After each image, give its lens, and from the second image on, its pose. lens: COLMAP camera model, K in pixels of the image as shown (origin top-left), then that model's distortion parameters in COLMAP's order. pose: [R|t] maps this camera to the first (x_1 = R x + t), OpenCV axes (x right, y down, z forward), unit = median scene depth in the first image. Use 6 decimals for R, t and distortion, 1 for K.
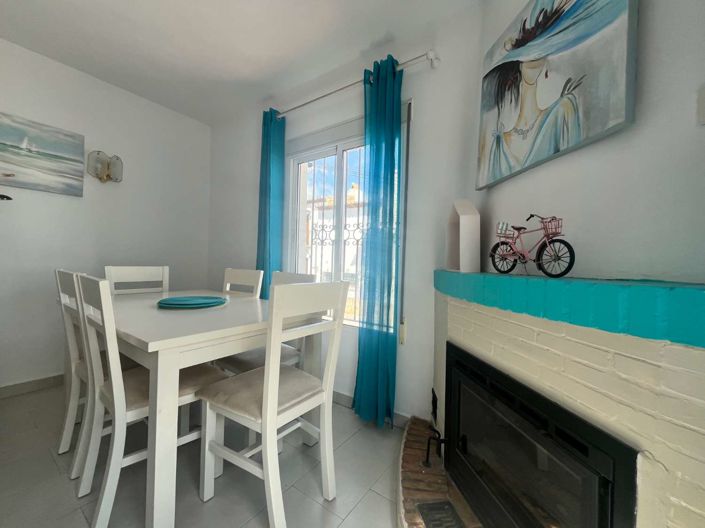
lens RADIAL K [[284.1, 0, 355.6], [0, 284.1, 262.5], [0, 0, 1]] dist [-0.003354, -0.000724]
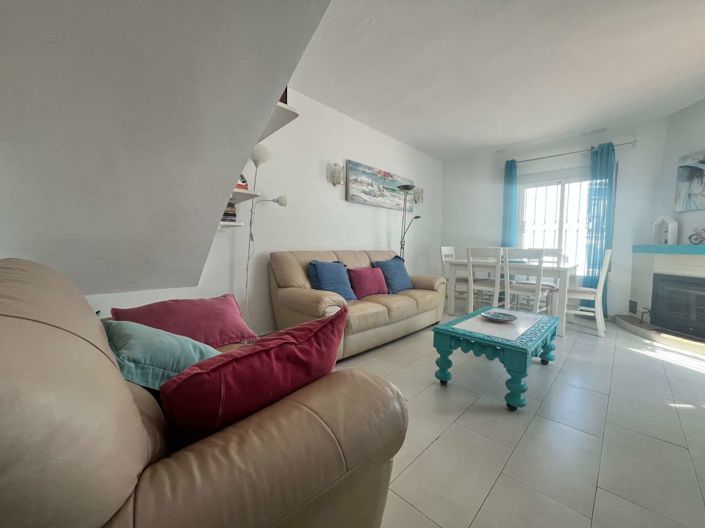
lens RADIAL K [[284.1, 0, 349.8], [0, 284.1, 263.9], [0, 0, 1]] dist [-0.003354, -0.000724]
pose [[0.986974, -0.004503, -0.160817, -2.050767], [0.014423, 0.998059, 0.060575, 0.008537], [0.160233, -0.062105, 0.985124, -1.999855]]
